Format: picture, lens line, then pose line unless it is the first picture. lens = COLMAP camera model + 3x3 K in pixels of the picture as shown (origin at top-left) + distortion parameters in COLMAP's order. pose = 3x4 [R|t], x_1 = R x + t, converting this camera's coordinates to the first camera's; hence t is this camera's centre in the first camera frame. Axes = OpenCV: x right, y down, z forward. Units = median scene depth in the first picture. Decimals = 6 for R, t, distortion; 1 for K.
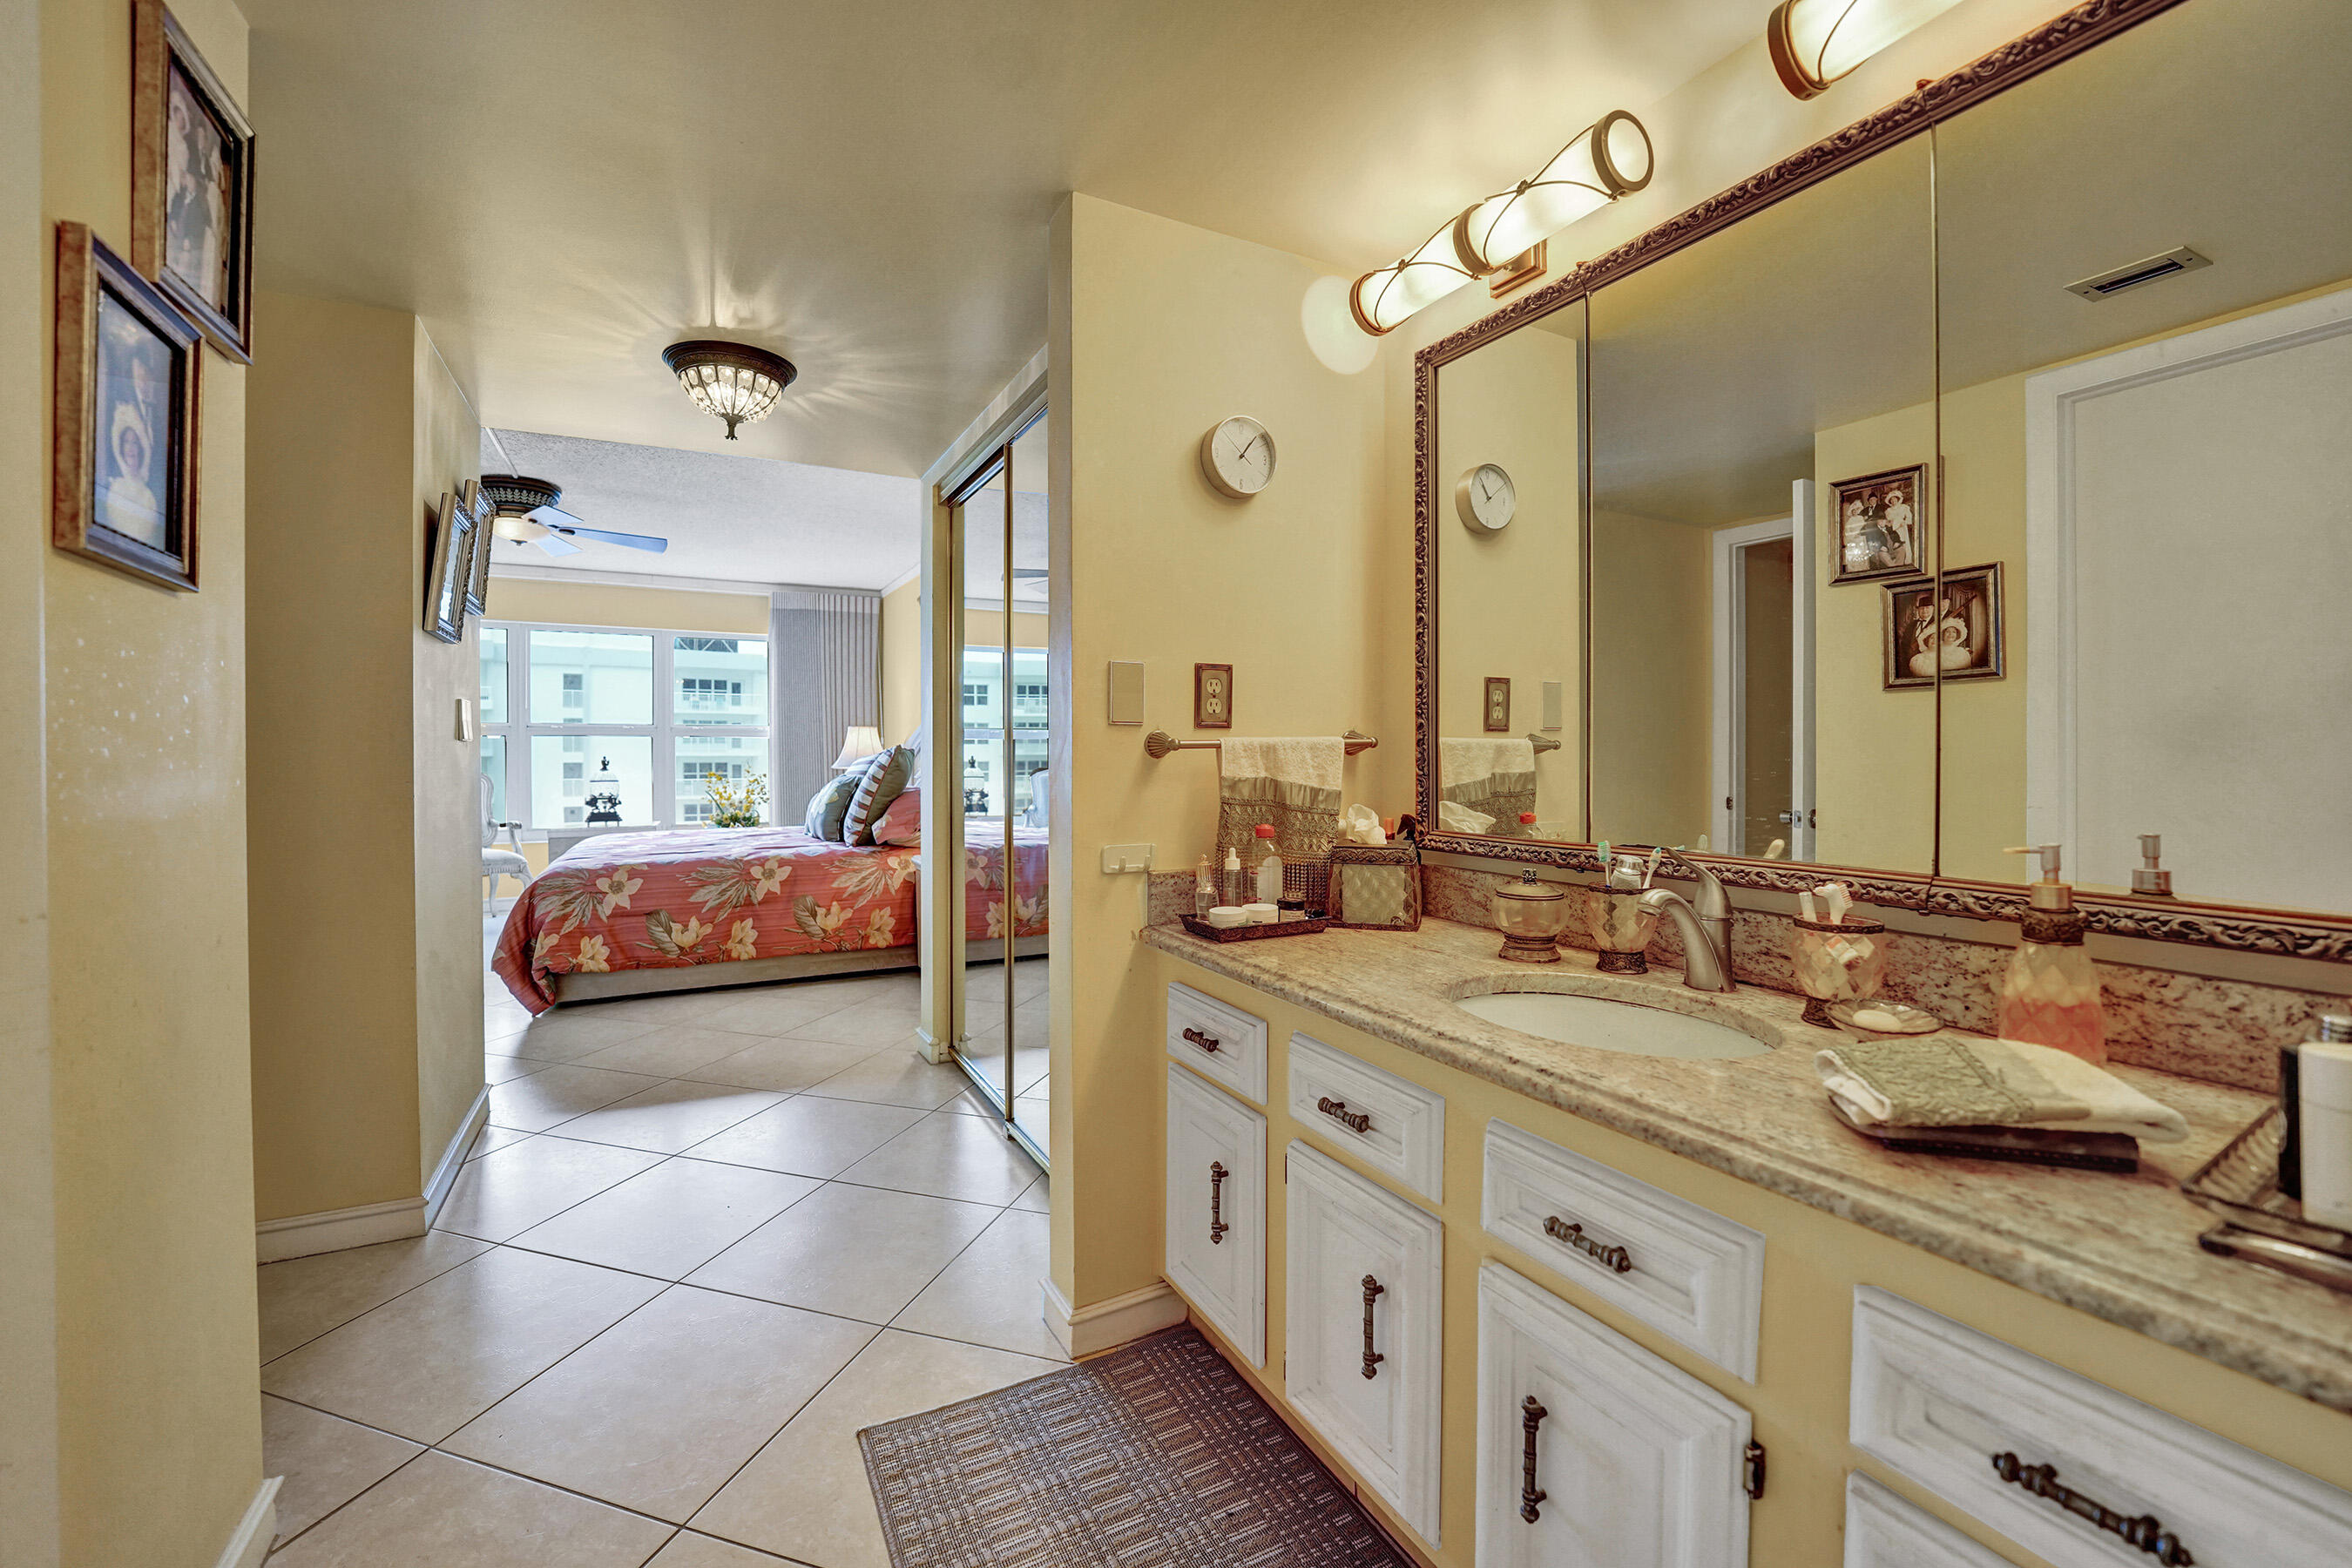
lens RADIAL K [[965.4, 0, 1173.0], [0, 965.4, 776.1], [0, 0, 1]] dist [-0.025484, 0.000348]
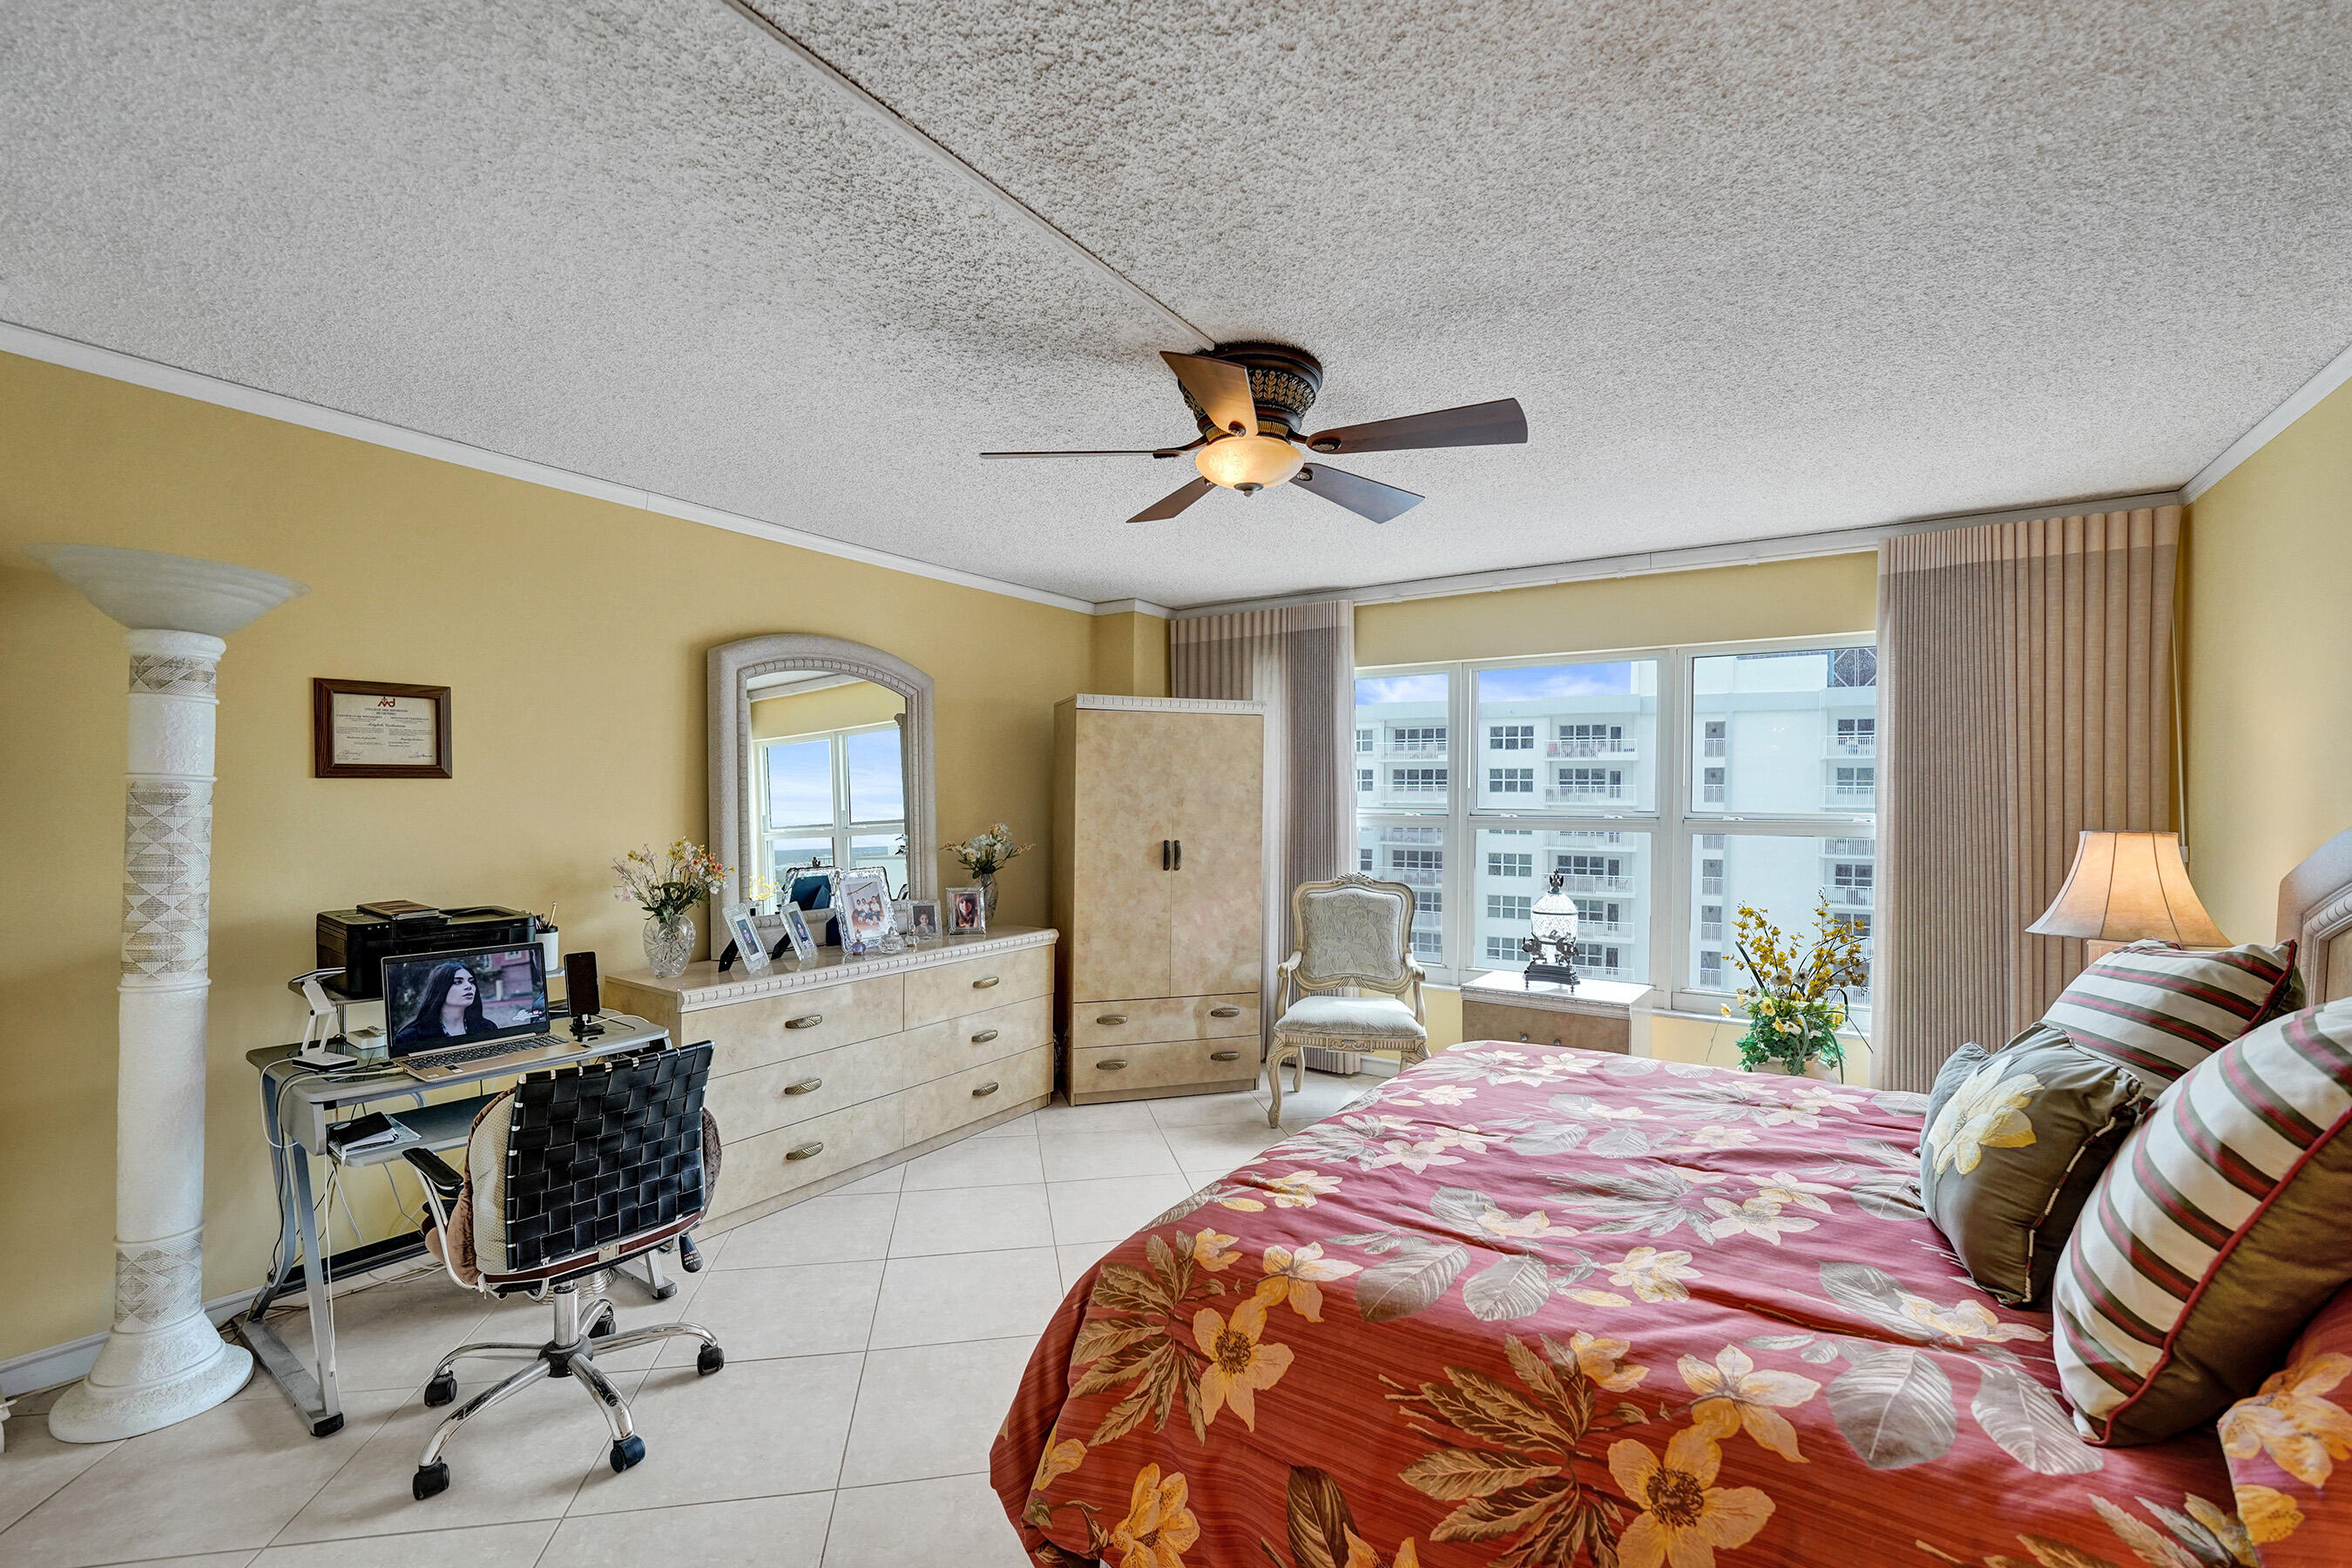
lens RADIAL K [[965.4, 0, 1173.0], [0, 965.4, 776.1], [0, 0, 1]] dist [-0.025484, 0.000348]
pose [[0.457054, -0.020102, -0.889212, -0.259076], [-0.021780, 0.999192, -0.033783, -0.080273], [0.889172, 0.034807, 0.456247, 0.772897]]
